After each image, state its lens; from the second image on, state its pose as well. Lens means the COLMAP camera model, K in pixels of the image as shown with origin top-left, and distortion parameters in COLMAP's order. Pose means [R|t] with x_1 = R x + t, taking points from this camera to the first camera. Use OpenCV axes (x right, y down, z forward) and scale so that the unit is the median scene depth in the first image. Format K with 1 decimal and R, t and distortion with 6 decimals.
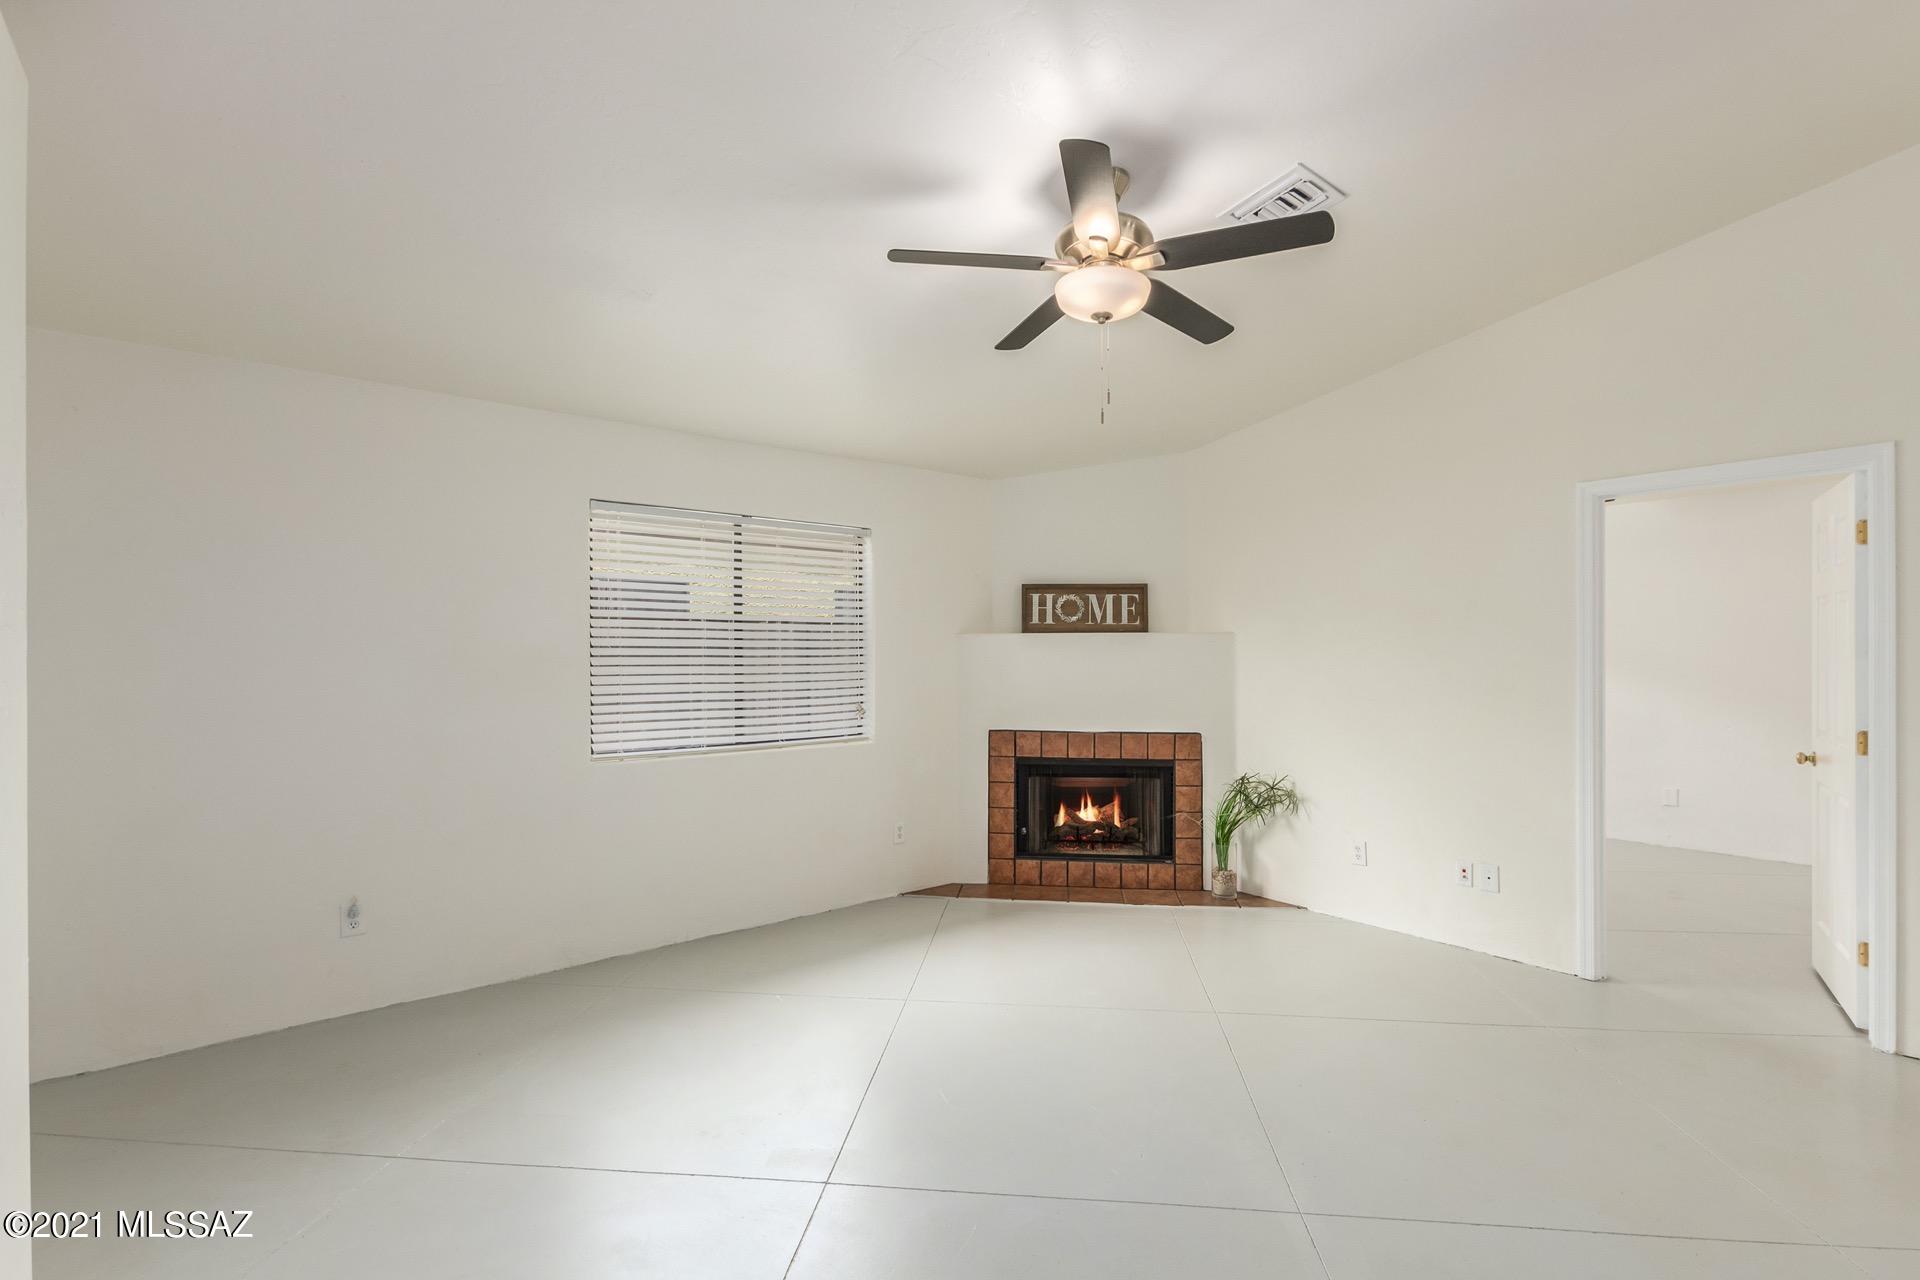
lens RADIAL K [[875.0, 0, 974.5], [0, 875.0, 655.5], [0, 0, 1]] dist [0.000432, 0.000039]
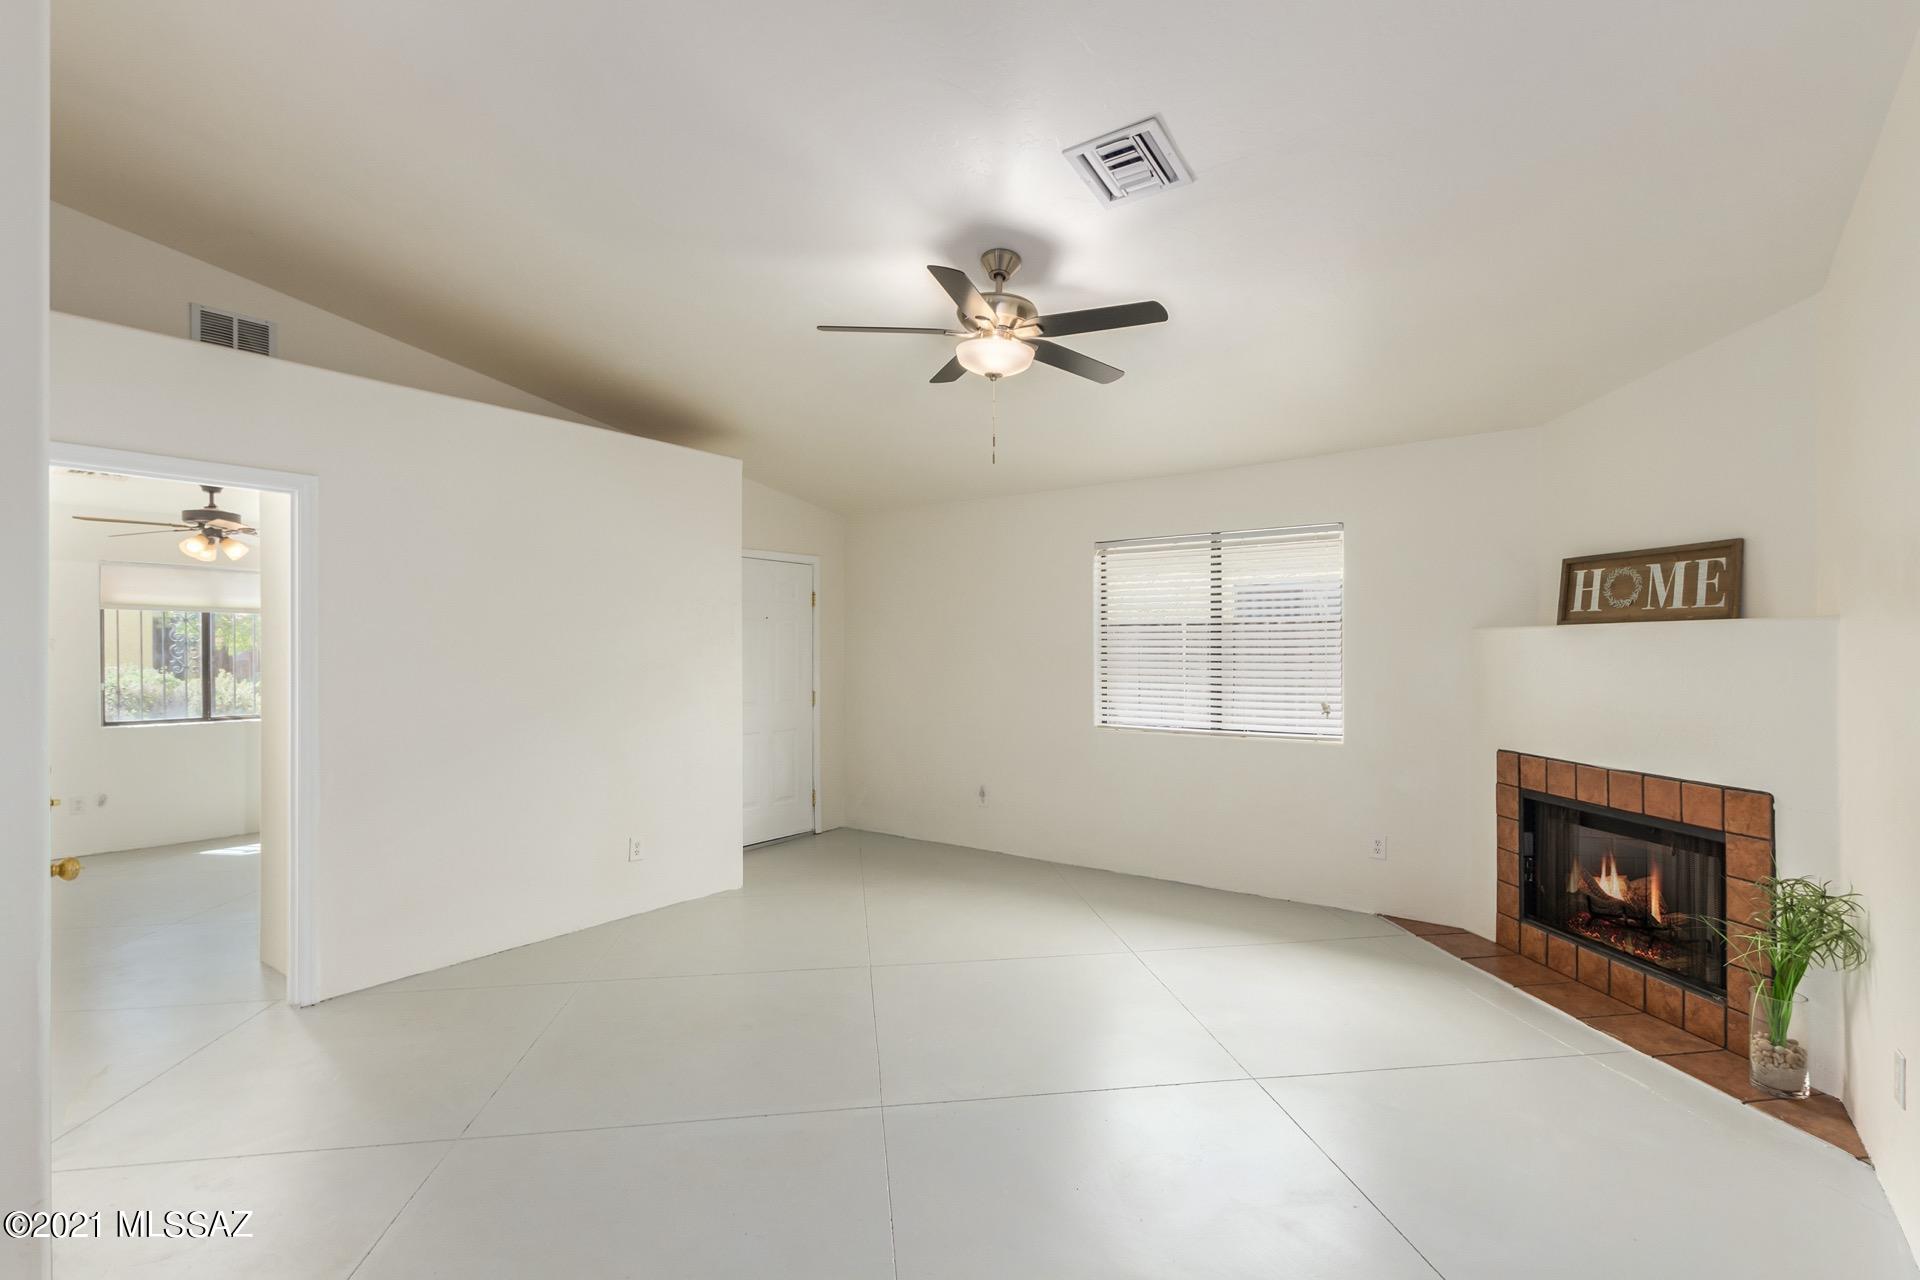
lens RADIAL K [[884.4, 0, 965.4], [0, 884.4, 651.6], [0, 0, 1]] dist [0.002689, -0.000263]
pose [[0.236893, 0.003889, -0.971528, 0.684332], [-0.001062, 0.999992, 0.003744, -0.005746], [0.971535, 0.000145, 0.236896, 0.344284]]
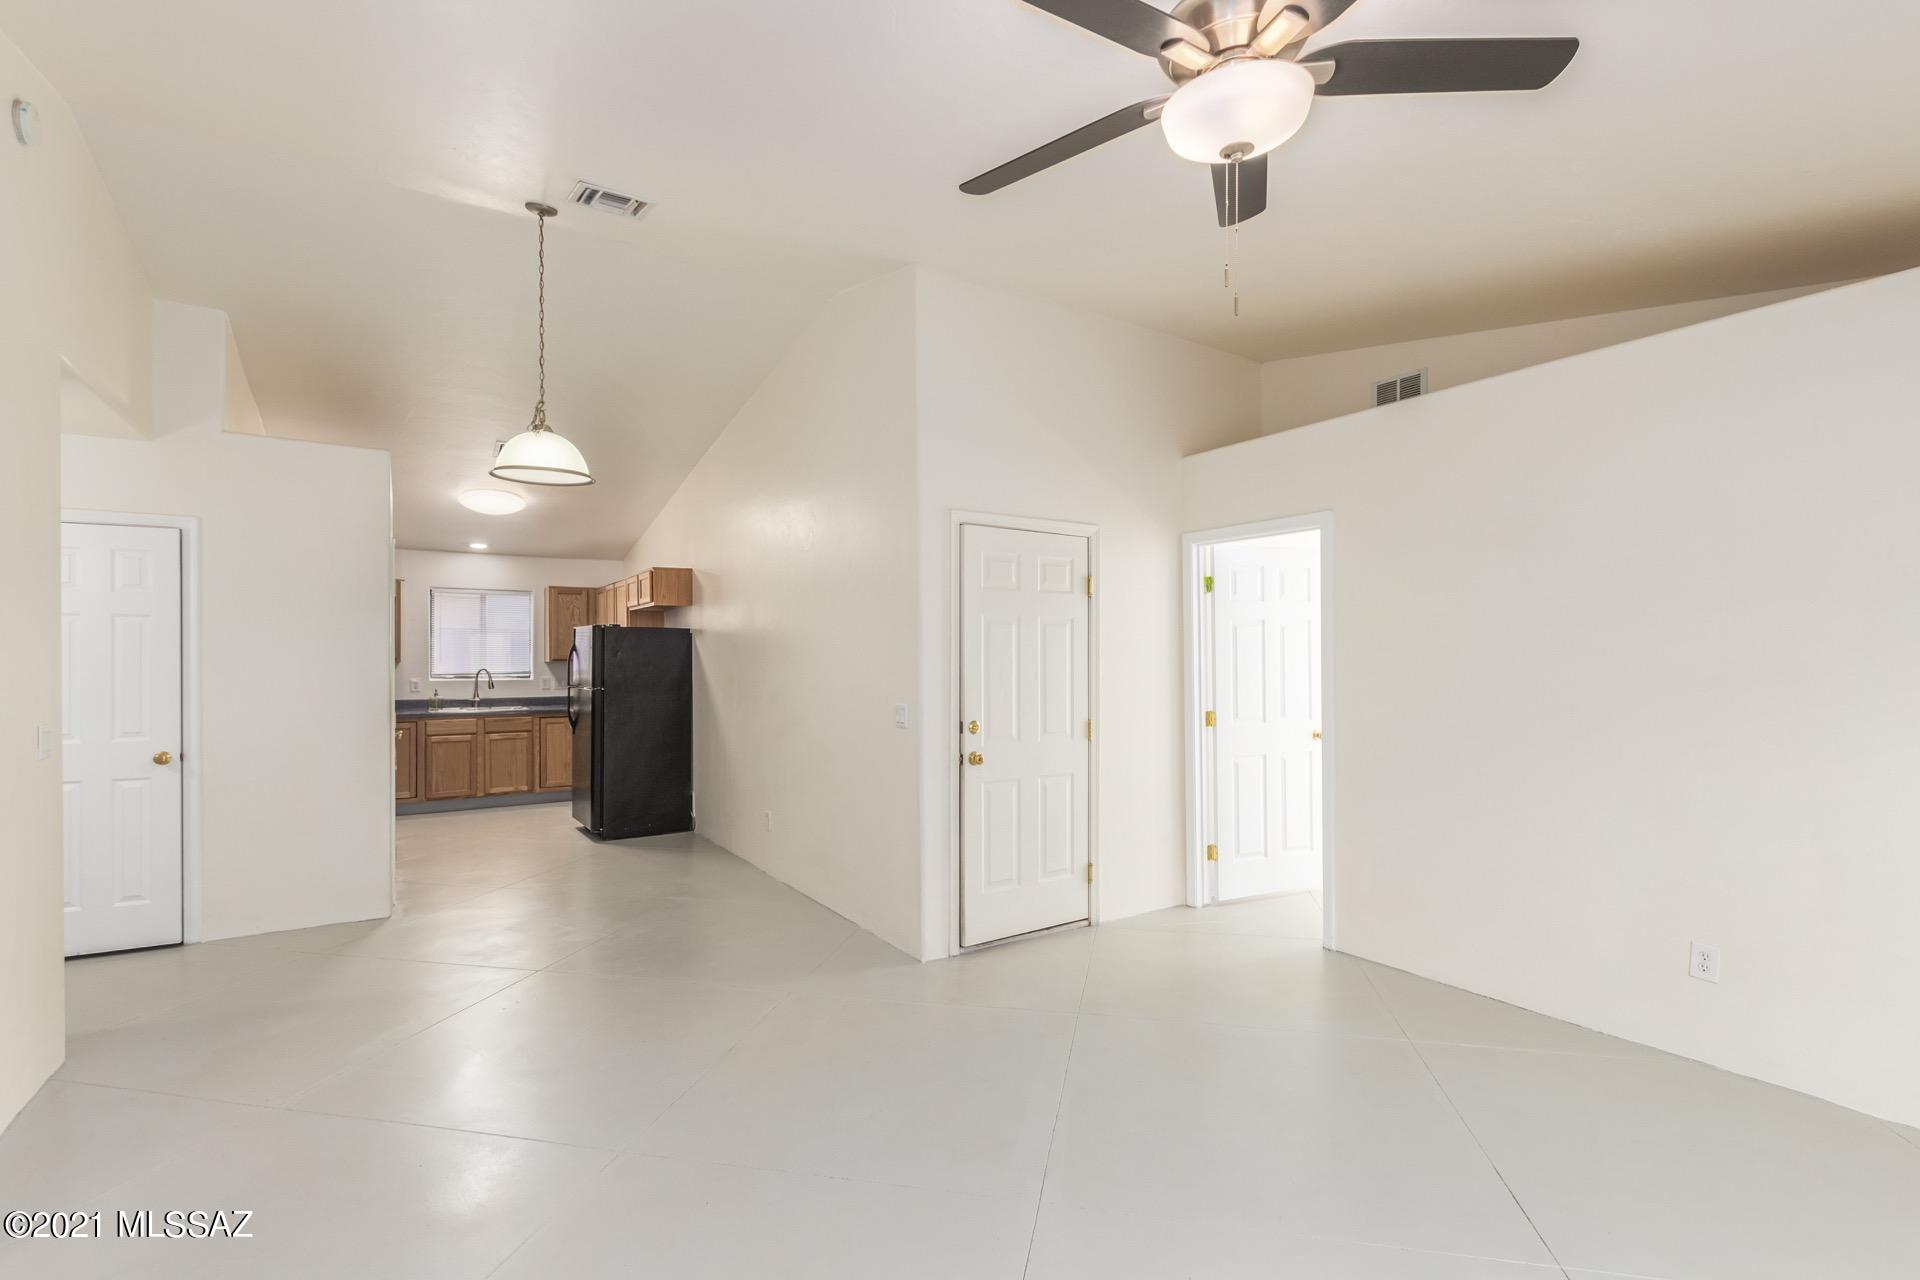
lens RADIAL K [[875.0, 0, 974.5], [0, 875.0, 655.5], [0, 0, 1]] dist [0.000432, 0.000039]
pose [[-0.993821, 0.007408, 0.110749, 0.137781], [0.007638, 0.999969, 0.001652, -0.007433], [-0.110734, 0.002487, -0.993847, 0.861323]]
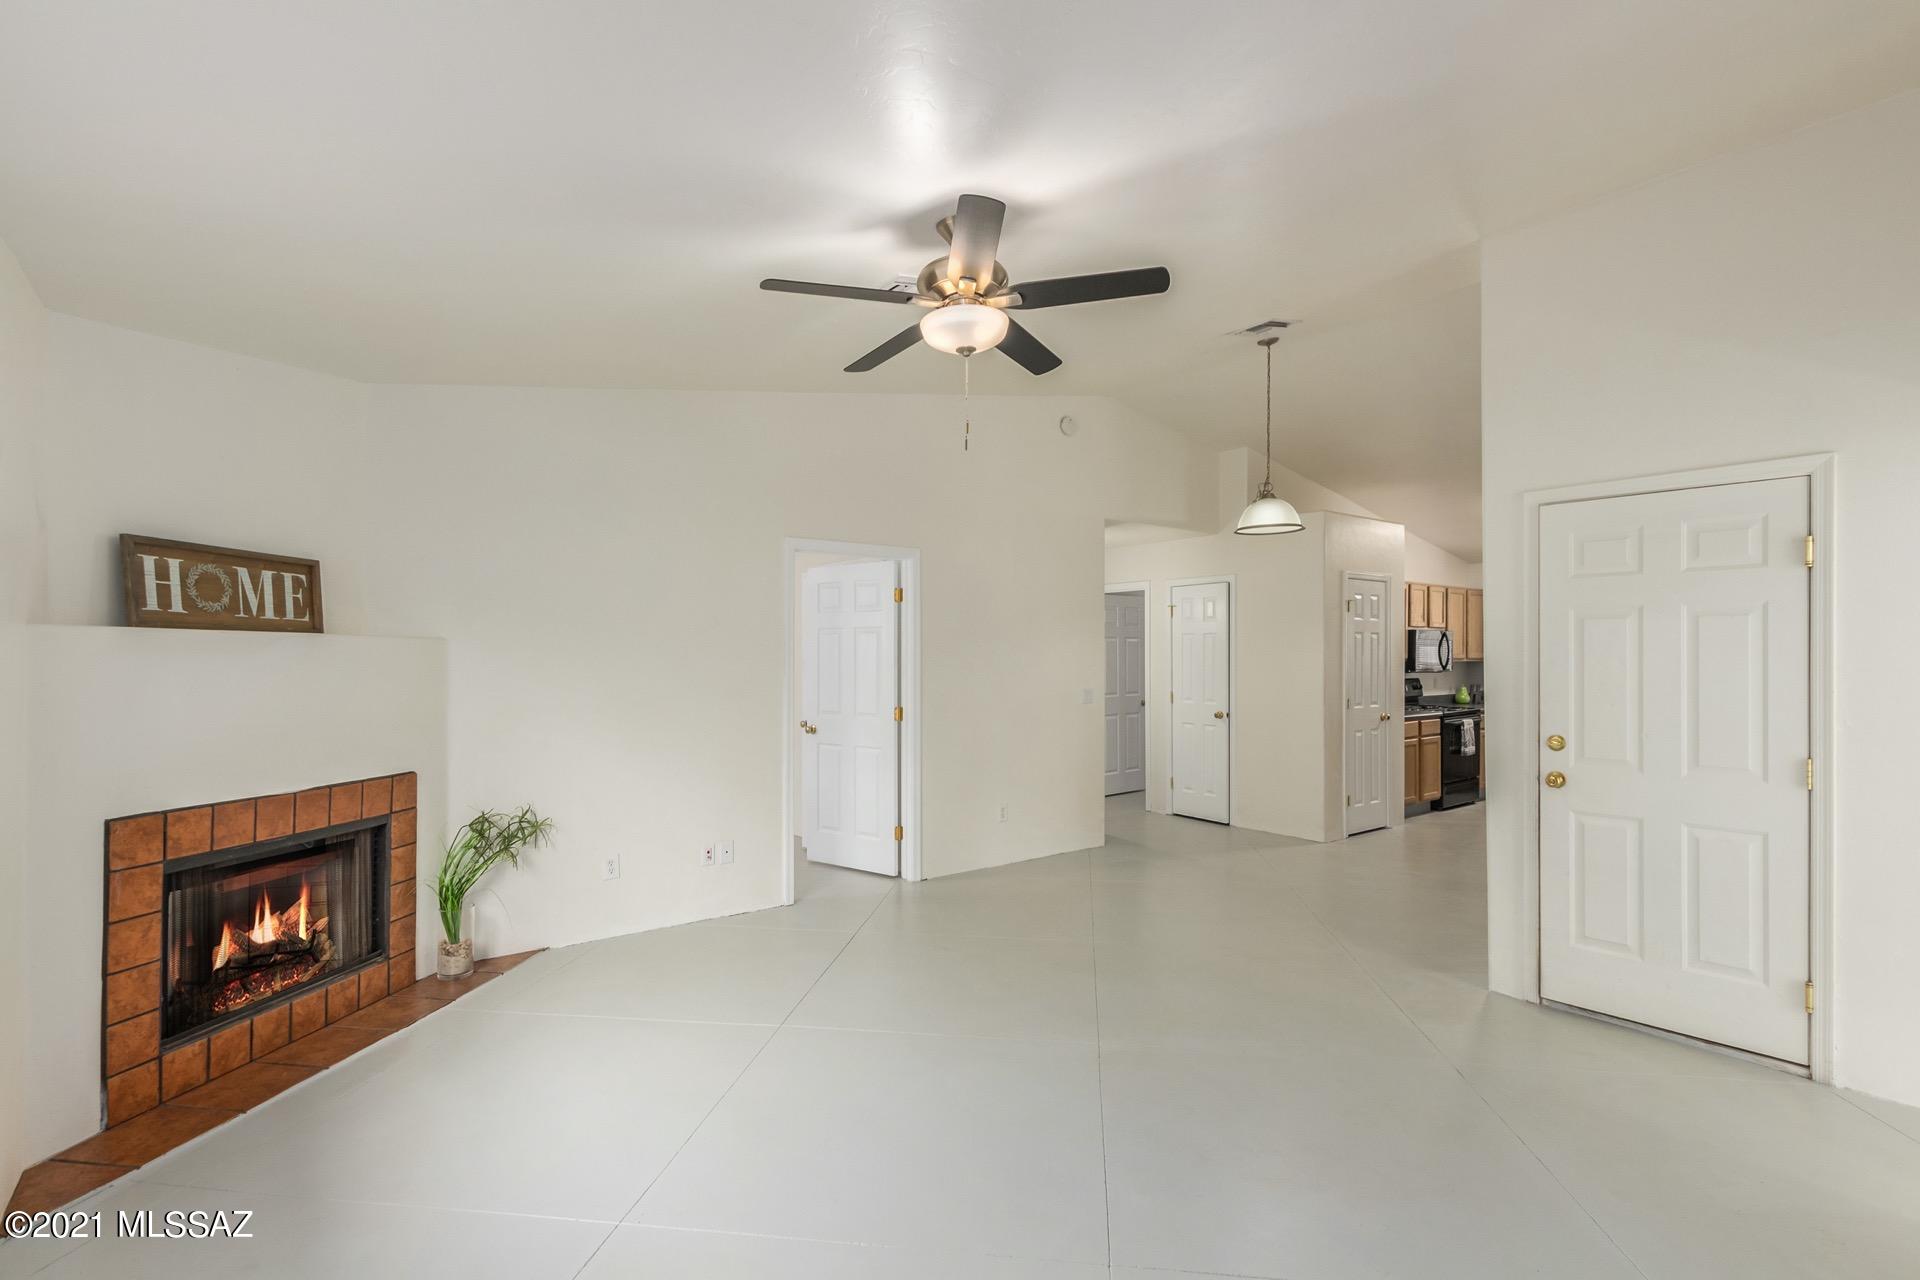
lens RADIAL K [[884.4, 0, 965.4], [0, 884.4, 651.6], [0, 0, 1]] dist [0.002689, -0.000263]
pose [[0.030177, 0.009979, 0.999495, -0.476082], [0.002276, 0.999947, -0.010052, -0.004789], [-0.999542, 0.002579, 0.030152, 0.498393]]
